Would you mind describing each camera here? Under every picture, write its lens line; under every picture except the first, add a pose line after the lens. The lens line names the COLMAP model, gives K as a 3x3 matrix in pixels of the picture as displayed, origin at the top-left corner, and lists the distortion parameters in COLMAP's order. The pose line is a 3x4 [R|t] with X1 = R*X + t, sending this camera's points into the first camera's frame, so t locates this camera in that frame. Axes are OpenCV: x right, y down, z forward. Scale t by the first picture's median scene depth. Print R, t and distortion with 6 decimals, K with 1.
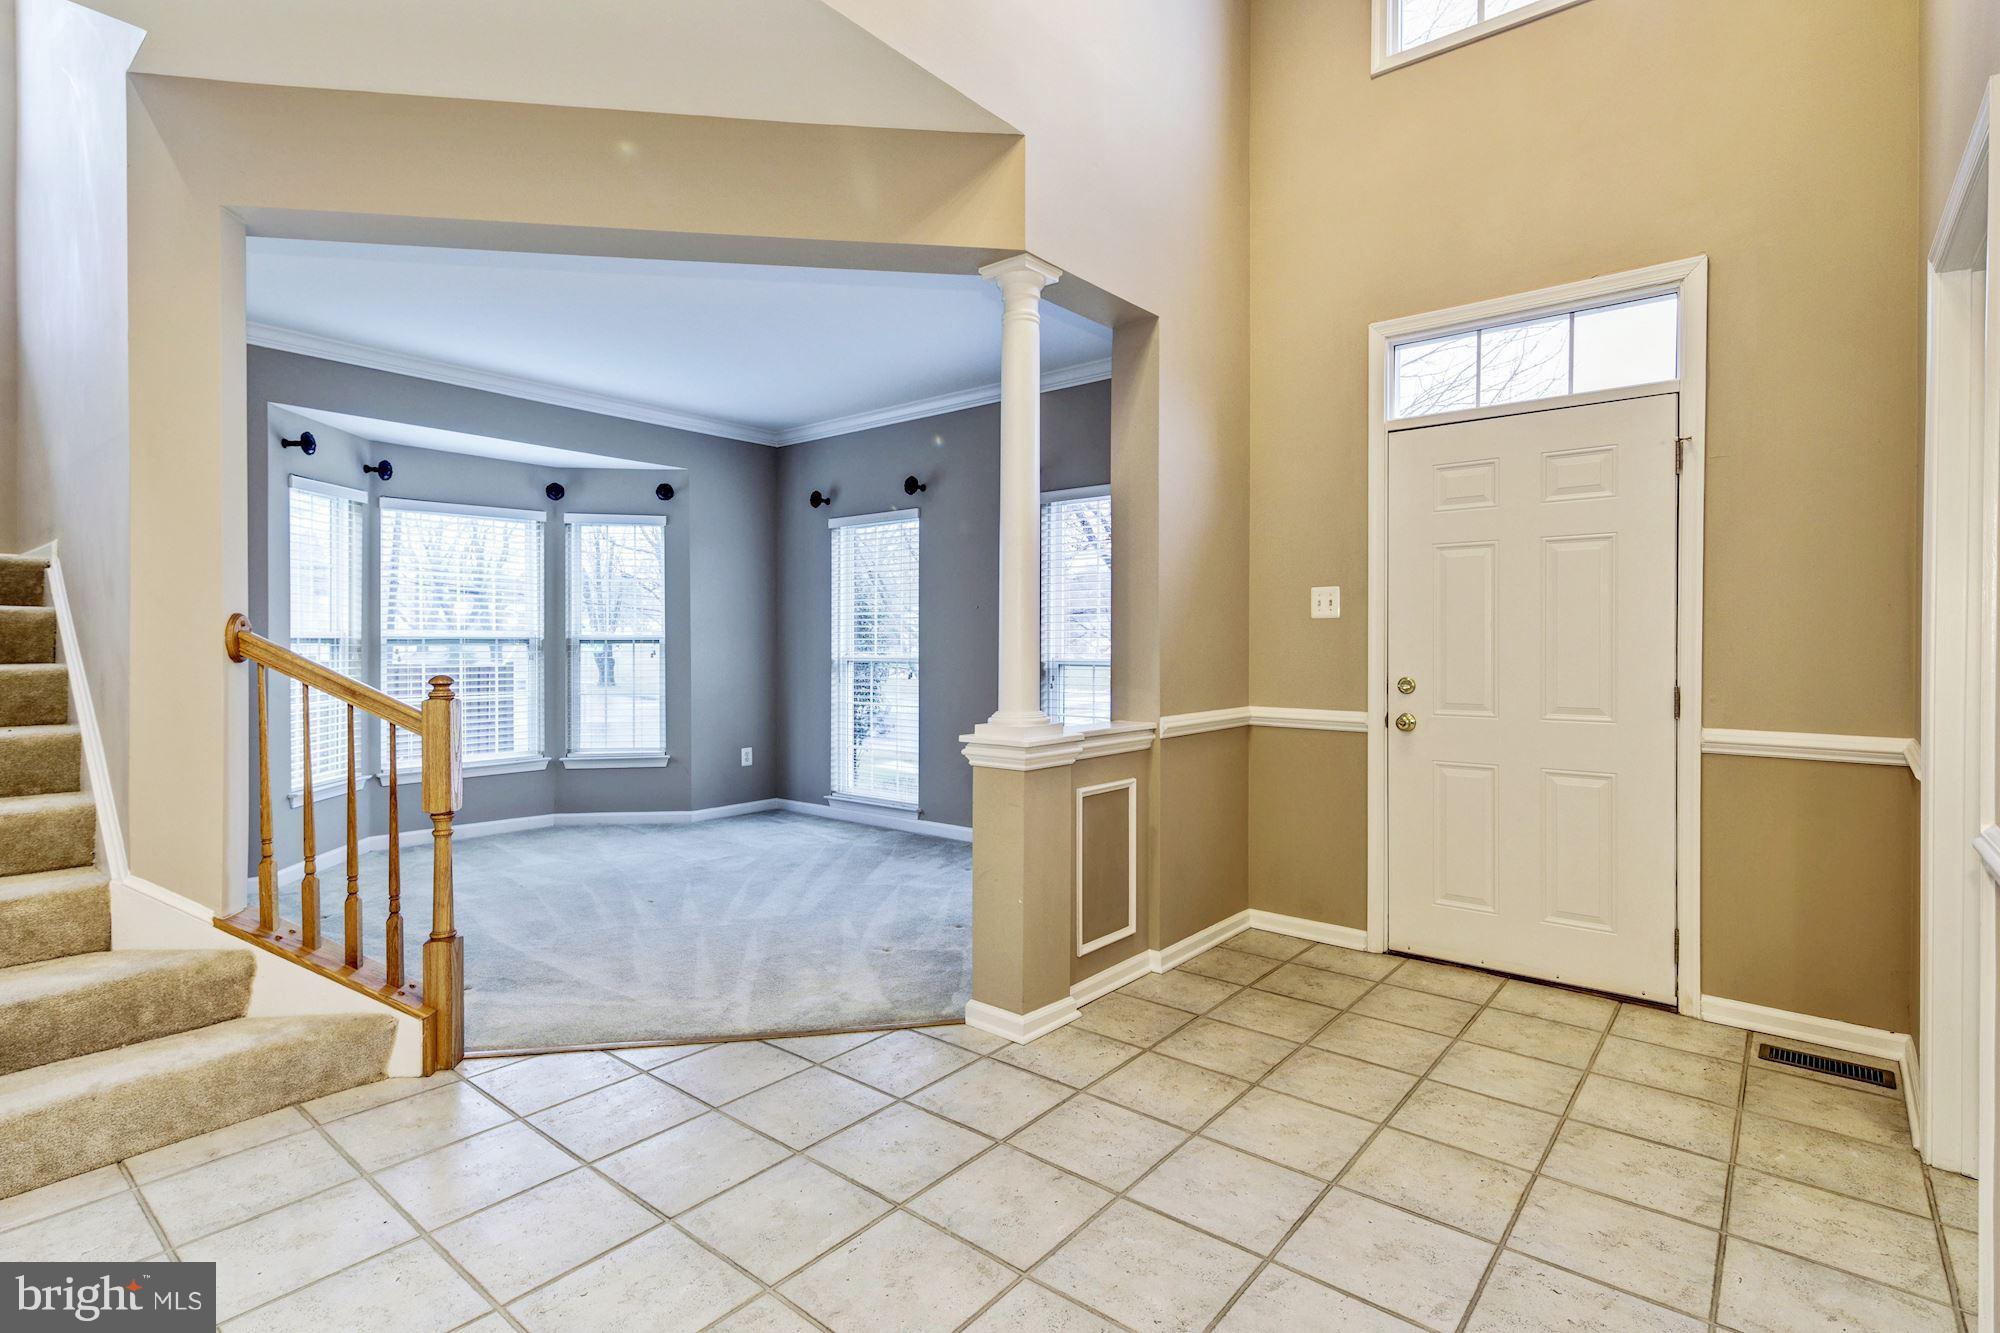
lens RADIAL K [[968.5, 0, 1000.4], [0, 968.5, 651.5], [0, 0, 1]] dist [0.020476, -0.001104]
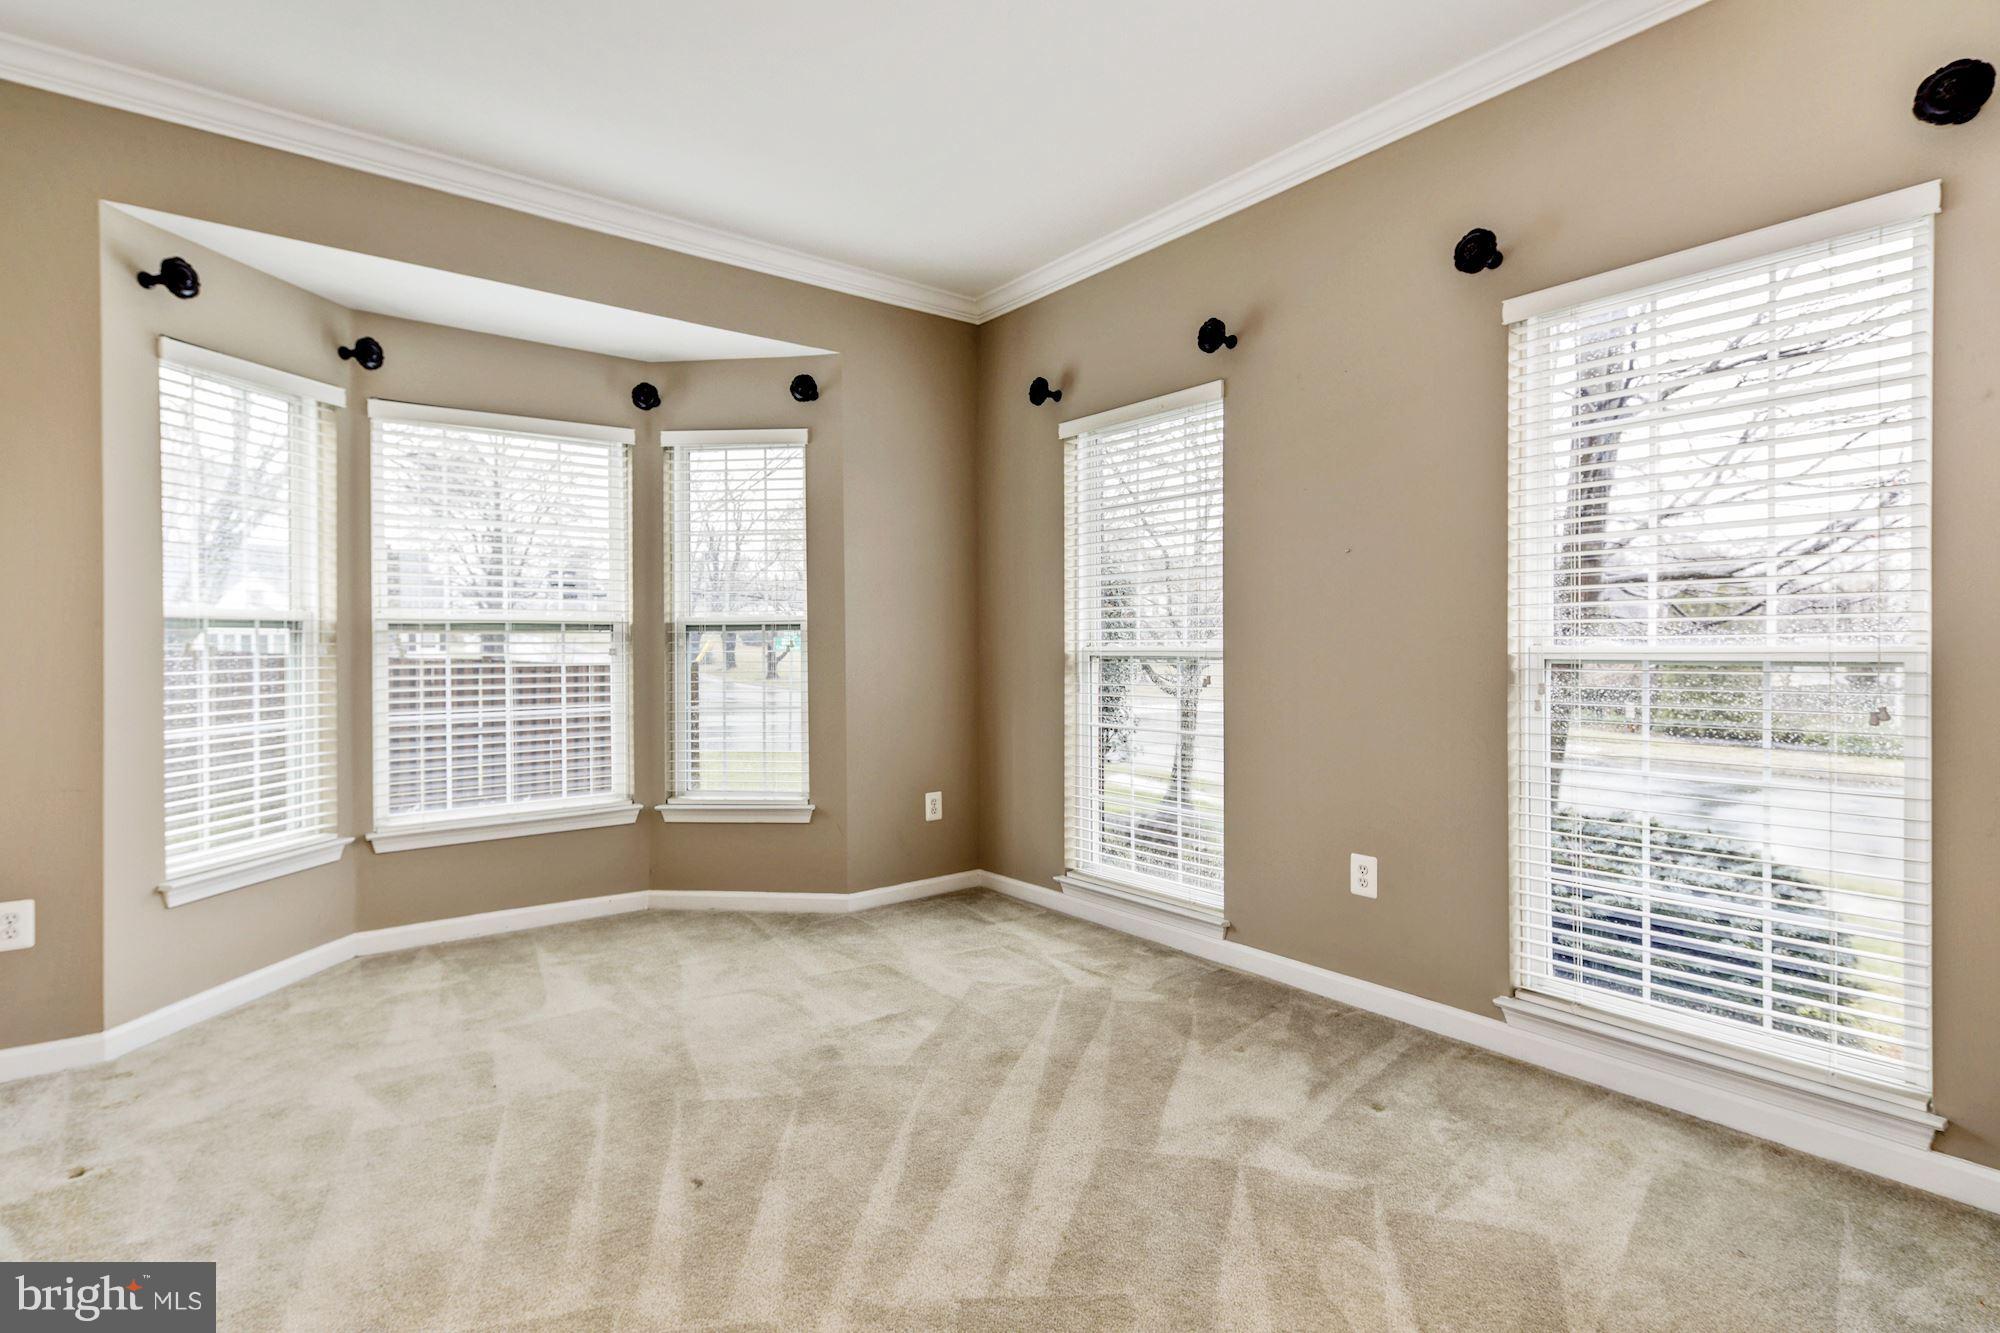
lens RADIAL K [[968.5, 0, 1010.3], [0, 968.5, 646.8], [0, 0, 1]] dist [0.020476, -0.001104]
pose [[0.978820, -0.004968, -0.204662, -0.086317], [0.004321, 0.999984, -0.003605, 0.006251], [0.204677, 0.002644, 0.978826, 0.410944]]
